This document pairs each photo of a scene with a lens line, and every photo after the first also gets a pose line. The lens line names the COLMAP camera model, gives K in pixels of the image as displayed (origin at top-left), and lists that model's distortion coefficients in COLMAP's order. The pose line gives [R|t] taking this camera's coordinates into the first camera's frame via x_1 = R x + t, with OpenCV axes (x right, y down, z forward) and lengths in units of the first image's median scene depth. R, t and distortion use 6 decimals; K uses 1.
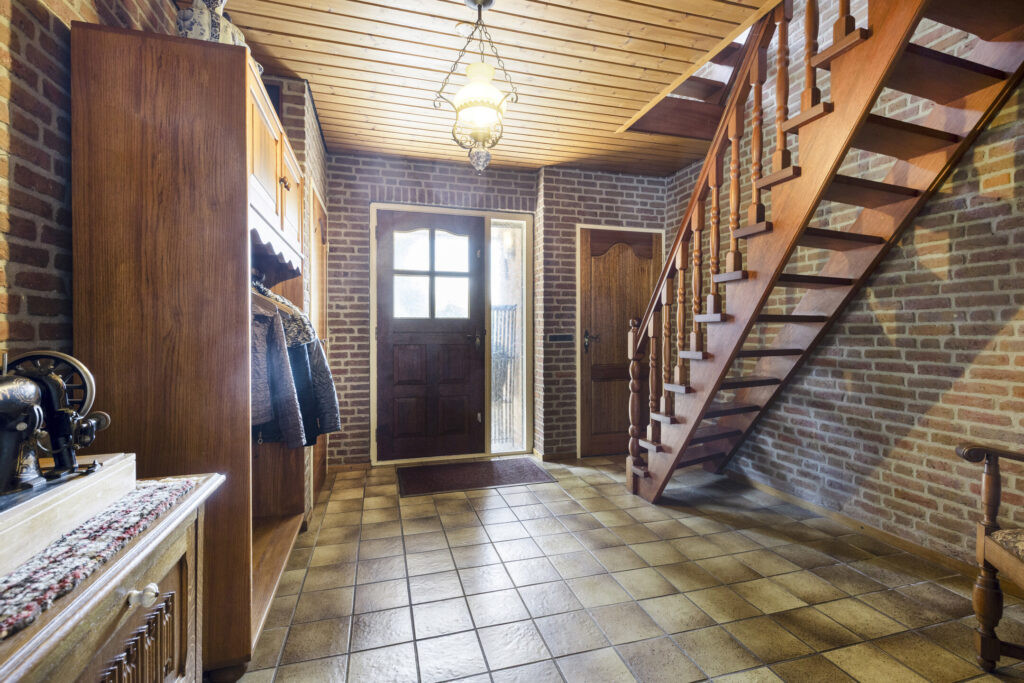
lens RADIAL K [[463.5, 0, 512.4], [0, 463.5, 337.2], [0, 0, 1]] dist [0.009624, 0.000017]
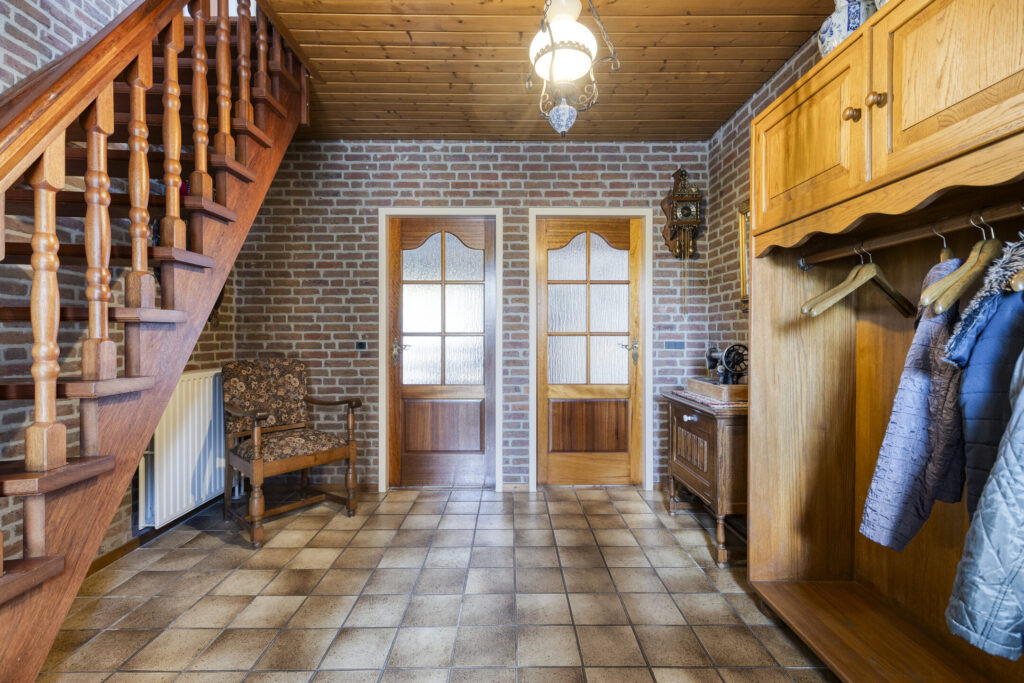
lens RADIAL K [[463.5, 0, 513.4], [0, 463.5, 337.8], [0, 0, 1]] dist [0.009624, 0.000017]
pose [[-0.962617, -0.004152, 0.270834, -0.219527], [-0.000030, 0.999884, 0.015220, -0.034641], [-0.270866, 0.014642, -0.962506, 1.889020]]
